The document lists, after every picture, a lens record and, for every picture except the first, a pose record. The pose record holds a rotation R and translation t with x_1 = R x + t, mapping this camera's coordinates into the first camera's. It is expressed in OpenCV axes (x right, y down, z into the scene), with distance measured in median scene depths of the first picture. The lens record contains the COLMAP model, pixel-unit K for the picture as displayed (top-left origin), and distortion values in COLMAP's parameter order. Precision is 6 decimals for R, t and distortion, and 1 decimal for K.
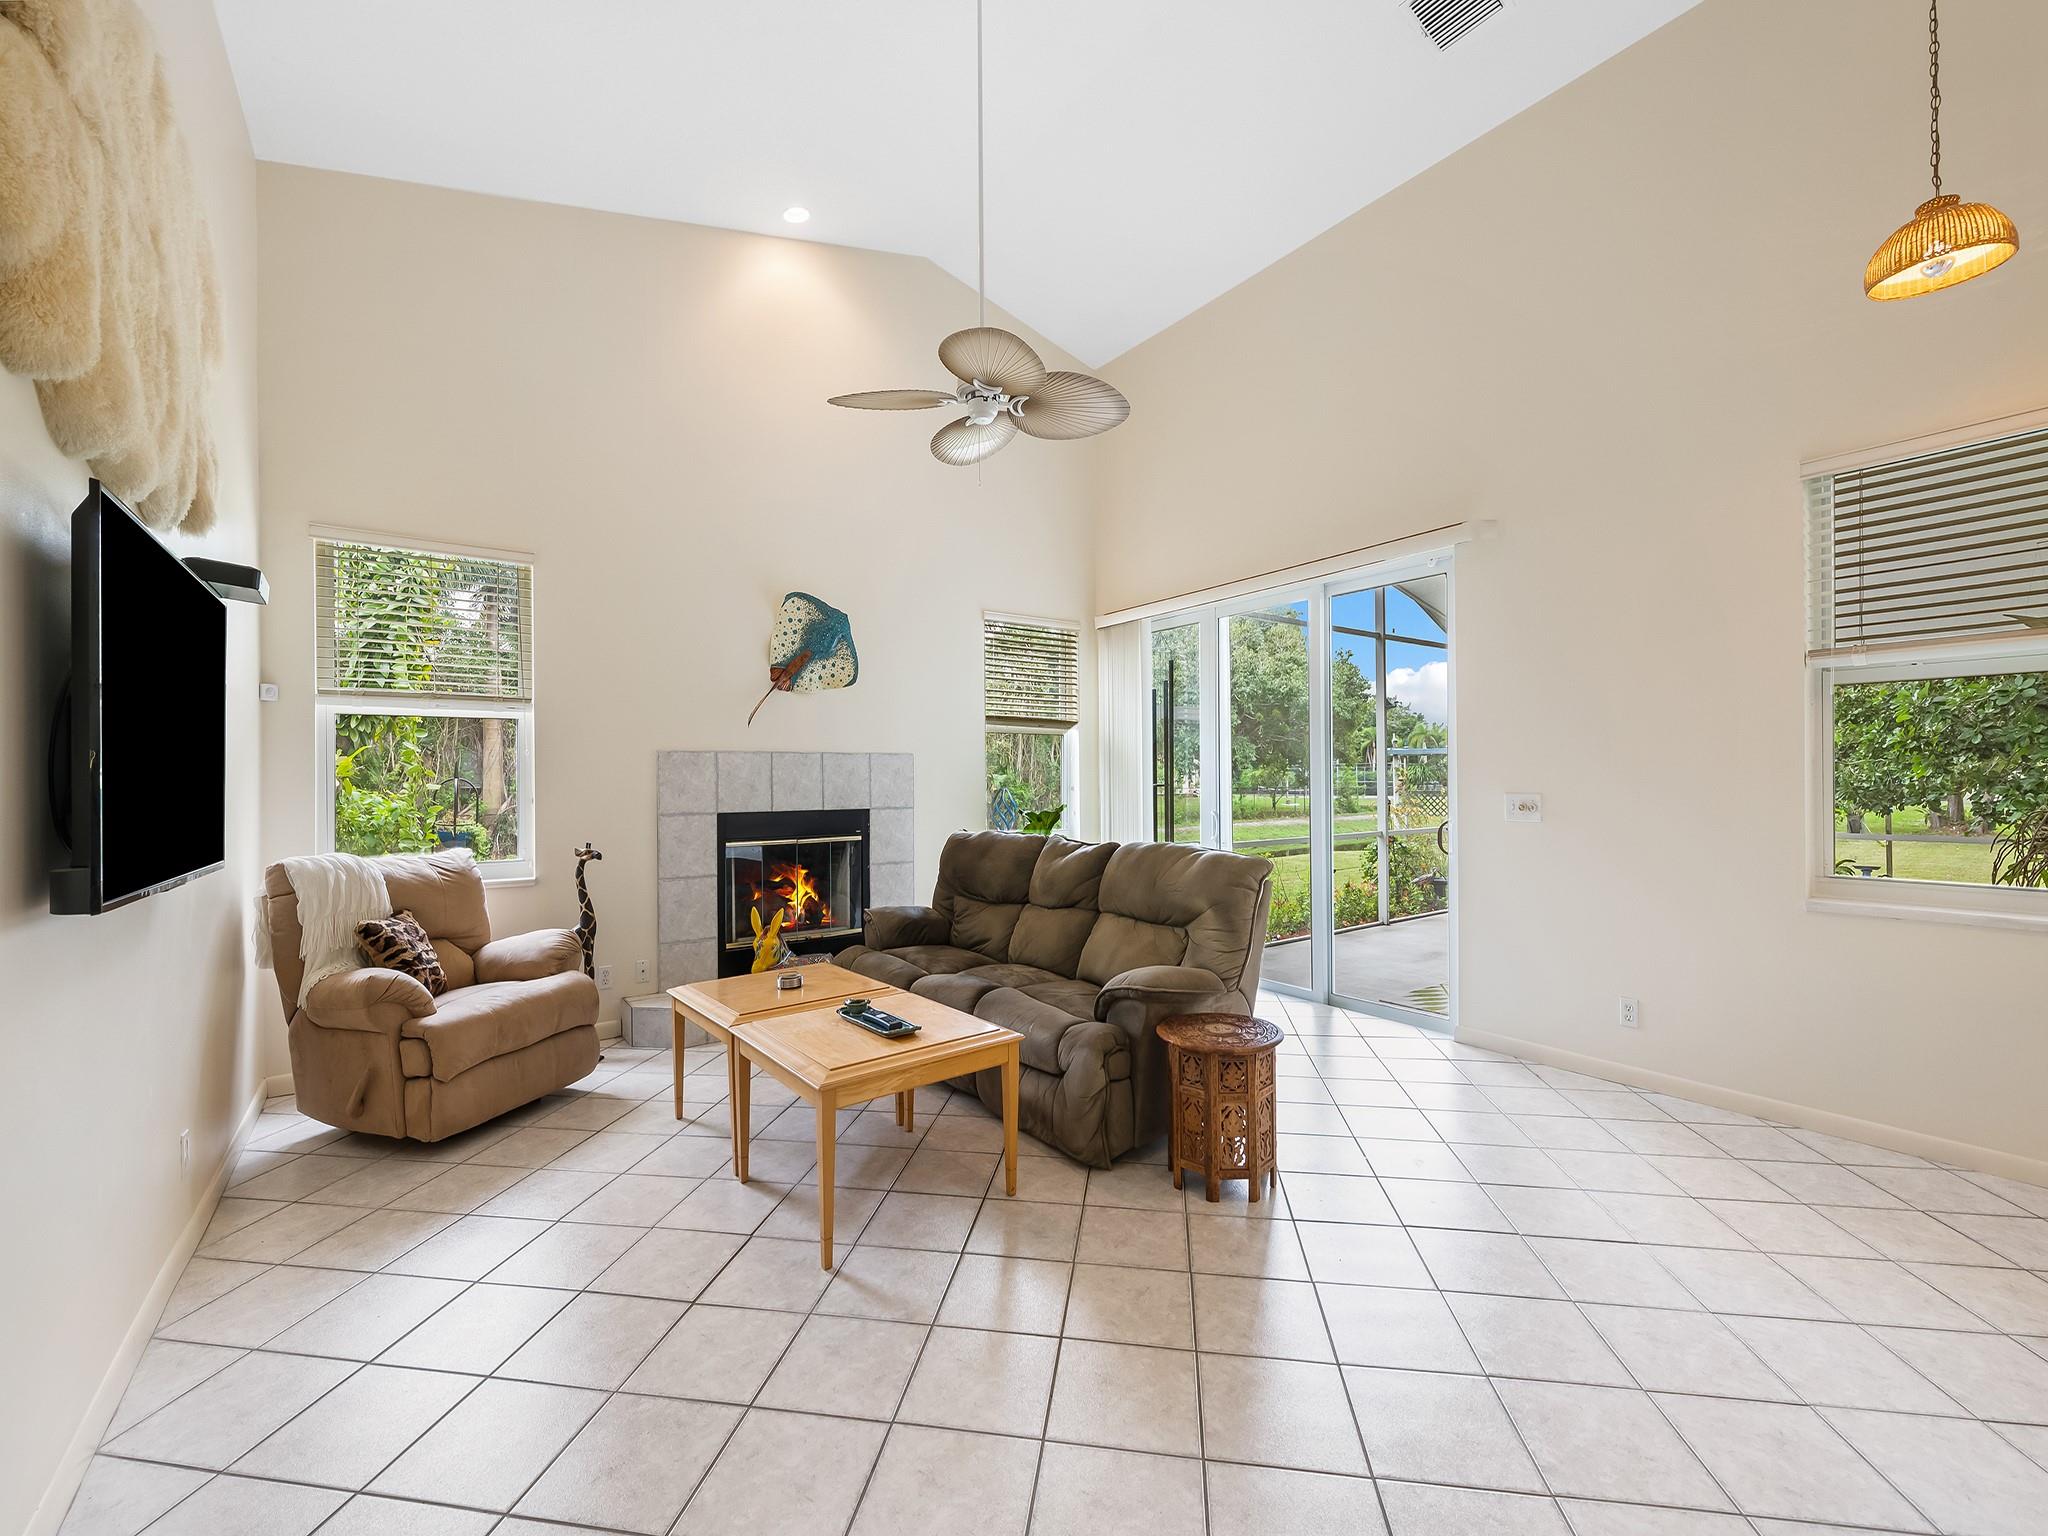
lens RADIAL K [[832.5, 0, 1018.2], [0, 832.5, 779.0], [0, 0, 1]] dist [-0.001976, -0.006600]
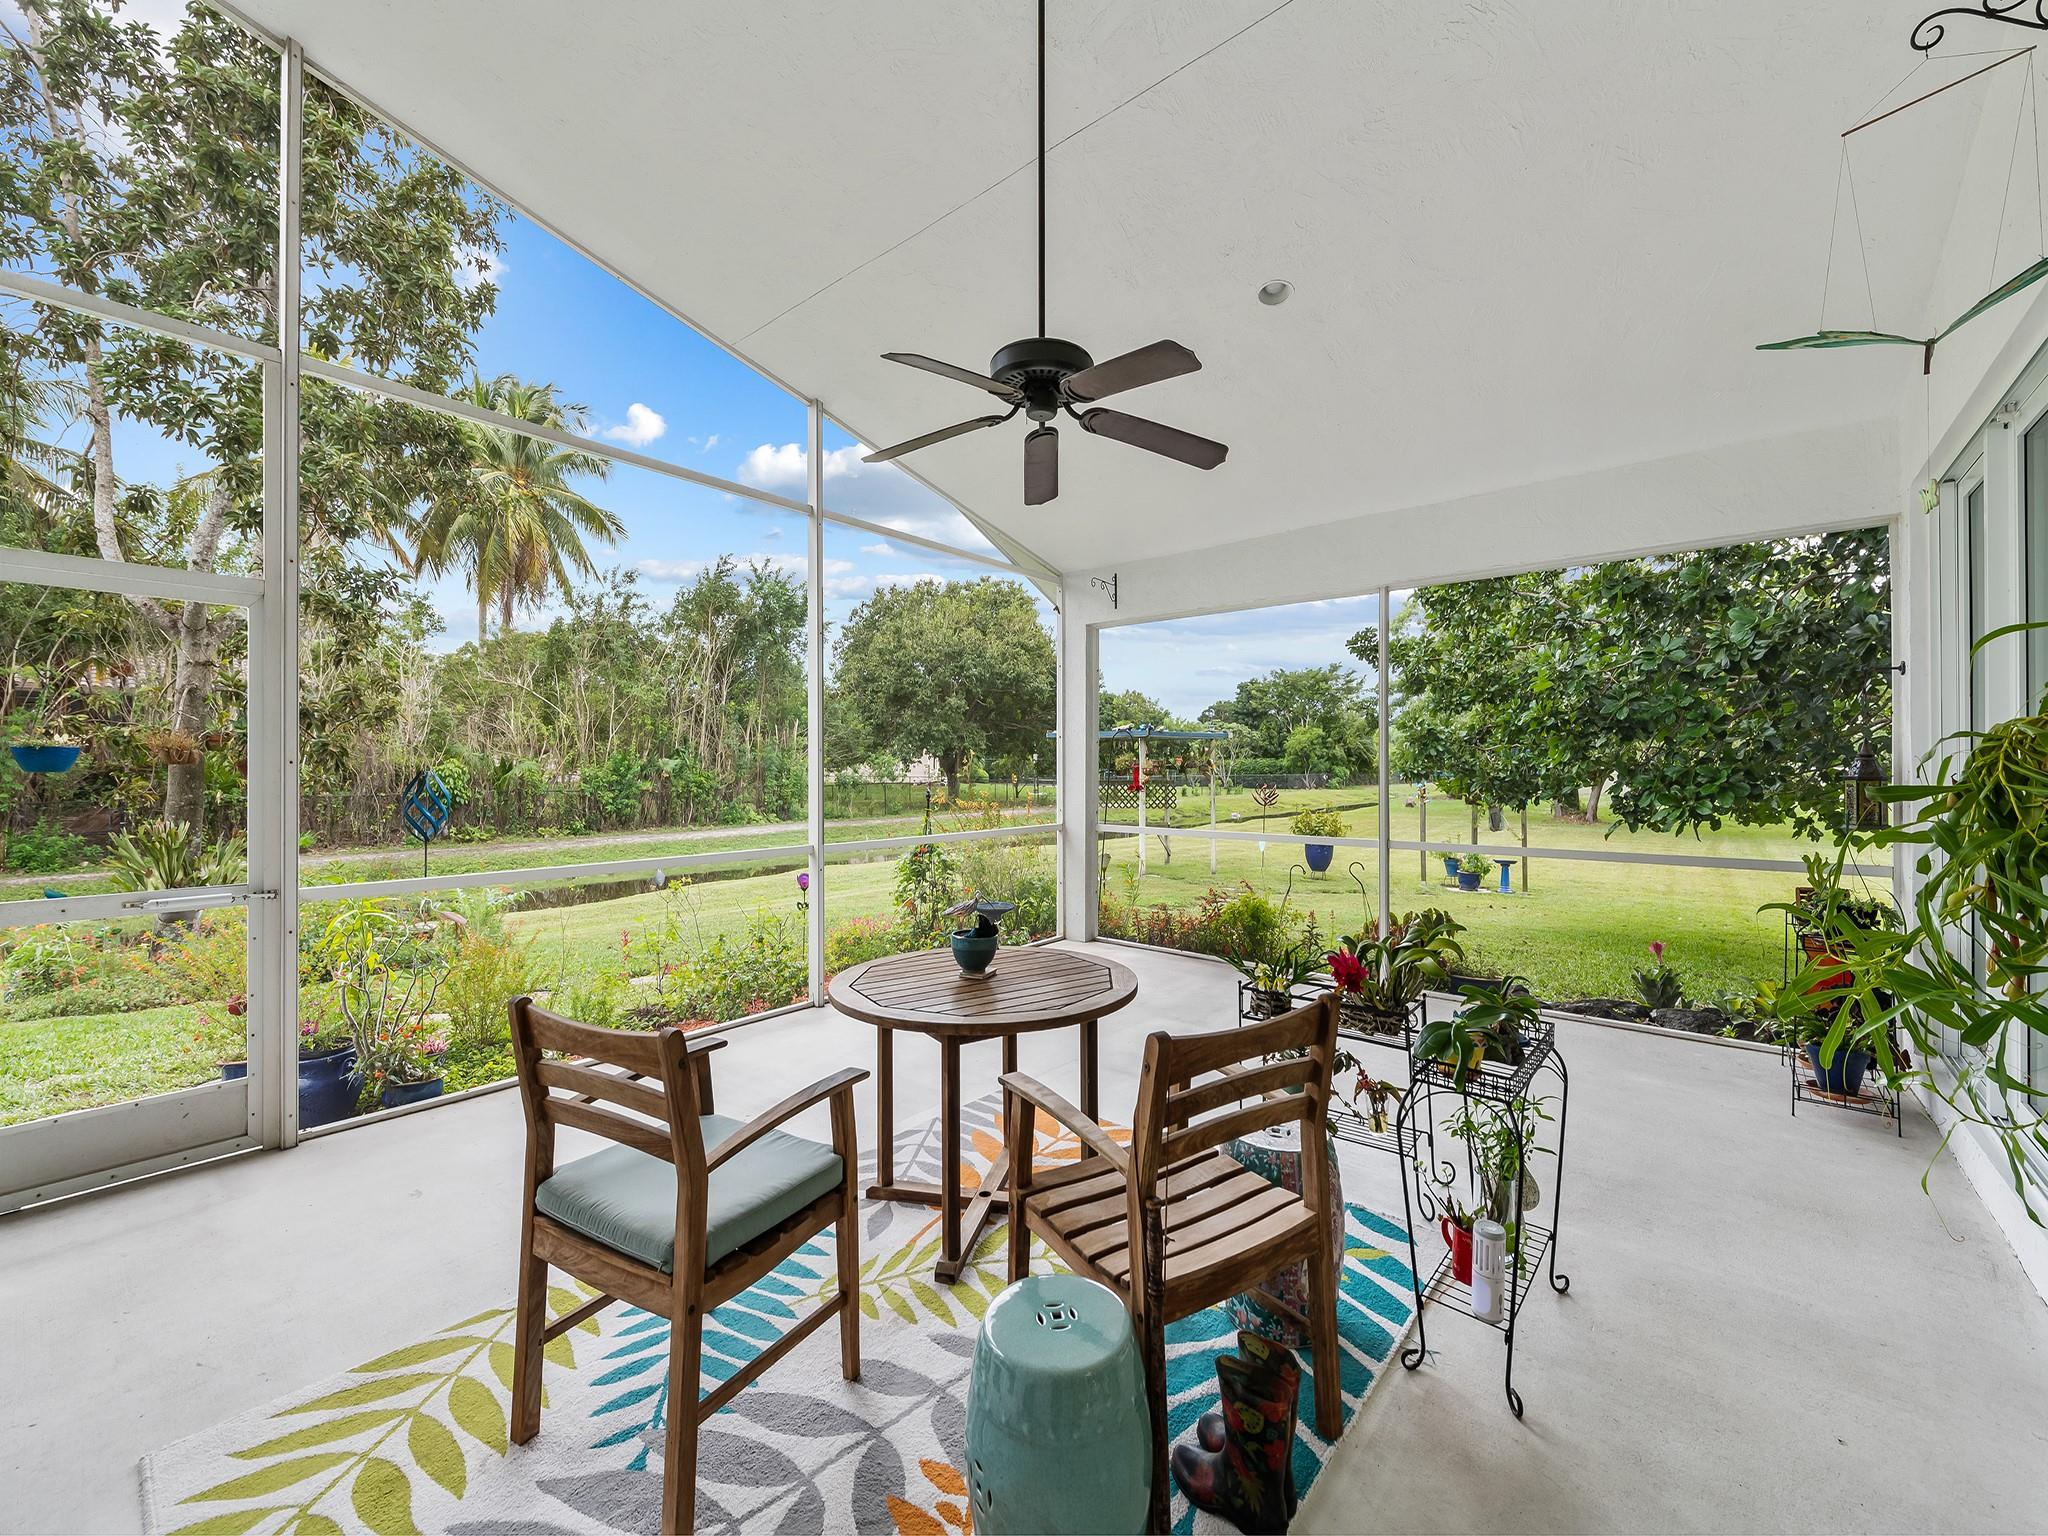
lens RADIAL K [[833.5, 0, 1024.0], [0, 833.5, 768.0], [0, 0, 1]] dist [0.000625, -0.000056]
pose [[0.963304, 0.008565, 0.268276, 0.396224], [-0.008466, 0.999963, -0.001526, 0.007187], [-0.268280, -0.000801, 0.963341, 0.373090]]
